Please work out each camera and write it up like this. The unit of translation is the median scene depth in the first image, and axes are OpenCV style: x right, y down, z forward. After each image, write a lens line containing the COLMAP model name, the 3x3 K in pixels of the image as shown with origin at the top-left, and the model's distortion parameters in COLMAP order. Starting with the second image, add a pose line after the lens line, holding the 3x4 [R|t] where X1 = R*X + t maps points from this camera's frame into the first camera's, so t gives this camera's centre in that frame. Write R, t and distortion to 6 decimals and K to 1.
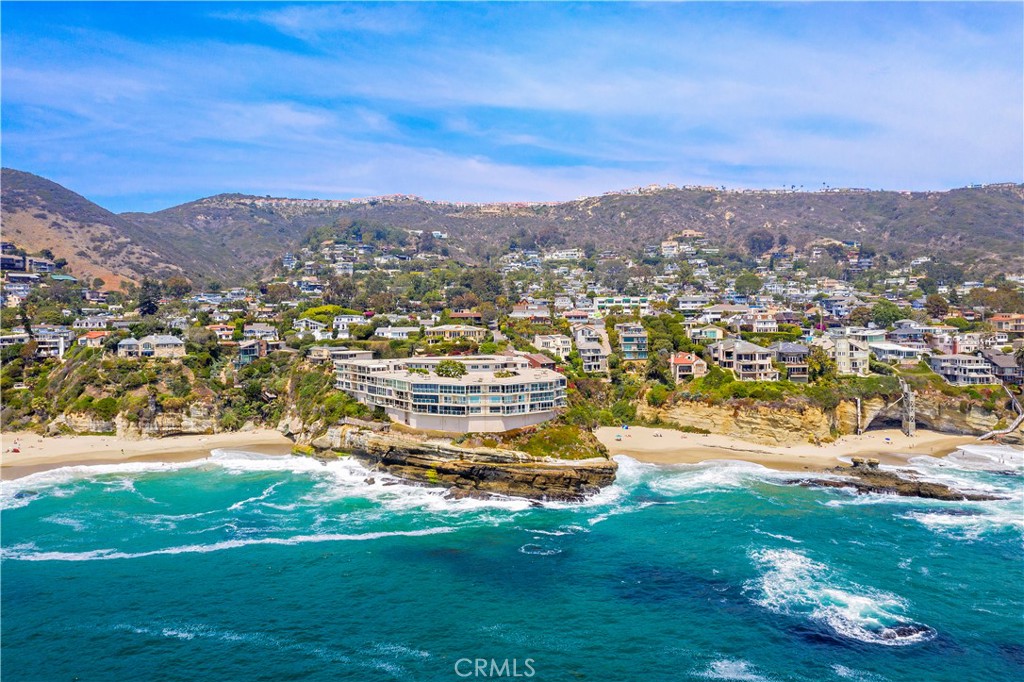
lens RADIAL K [[805.2, 0, 515.0], [0, 805.2, 340.5], [0, 0, 1]] dist [-0.015108, 0.011209]
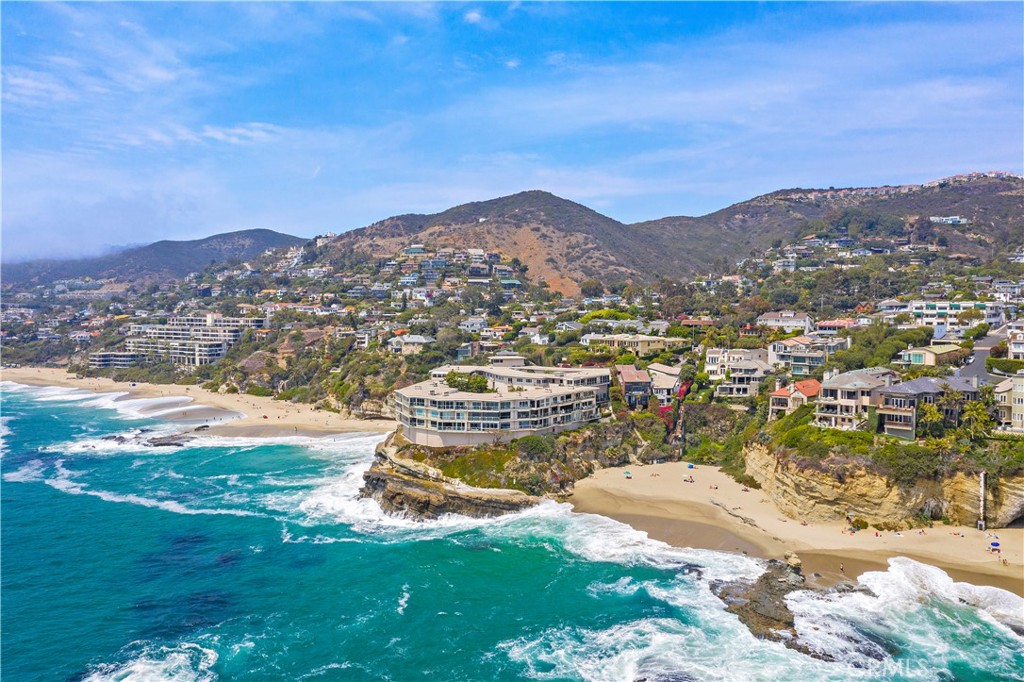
lens RADIAL K [[805.2, 0, 515.0], [0, 805.2, 340.5], [0, 0, 1]] dist [-0.015108, 0.011209]
pose [[0.717793, 0.037452, -0.695249, 0.555237], [-0.031455, 0.999277, 0.021355, -0.031744], [0.695546, 0.006540, 0.718452, 0.266832]]
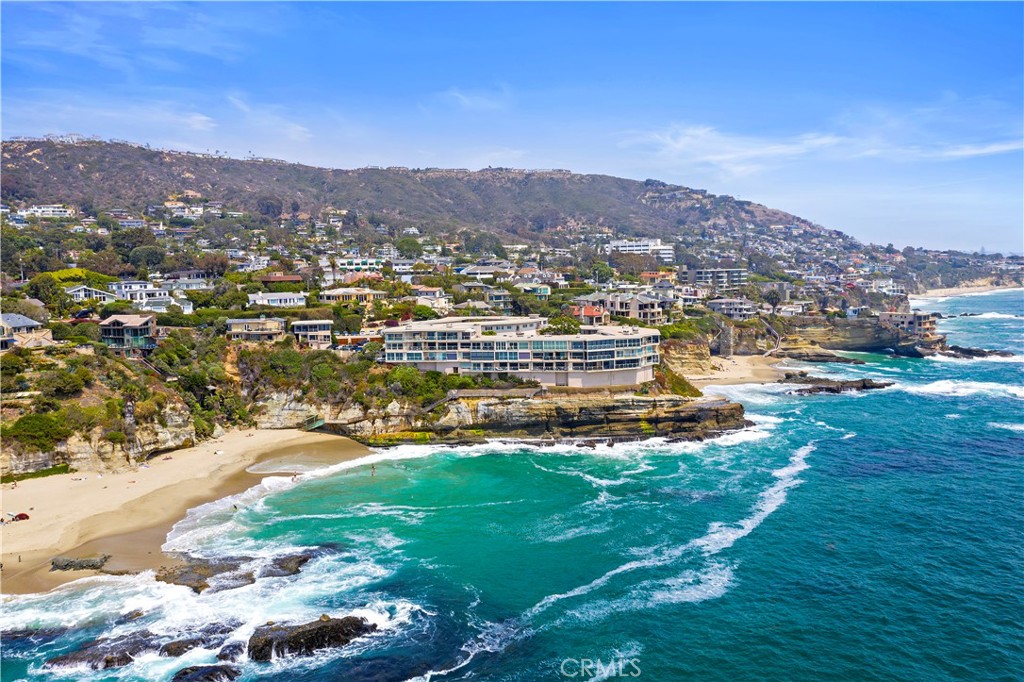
lens RADIAL K [[805.2, 0, 515.0], [0, 805.2, 340.5], [0, 0, 1]] dist [-0.015108, 0.011209]
pose [[0.680153, -0.069673, 0.729751, -0.688639], [0.042284, 0.997544, 0.055831, -0.003905], [-0.731849, -0.007117, 0.681429, 0.309927]]
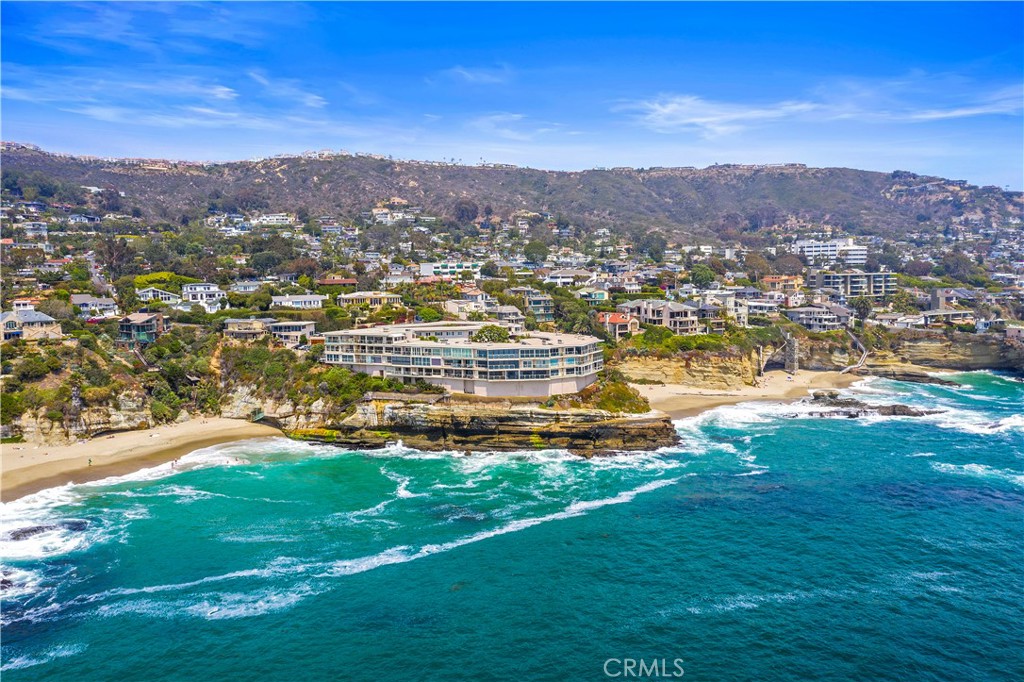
lens RADIAL K [[805.2, 0, 515.0], [0, 805.2, 340.5], [0, 0, 1]] dist [-0.015108, 0.011209]
pose [[0.883639, -0.044830, 0.466018, -0.420564], [0.026695, 0.998610, 0.045446, -0.000412], [-0.467408, -0.027718, 0.883607, 0.104104]]
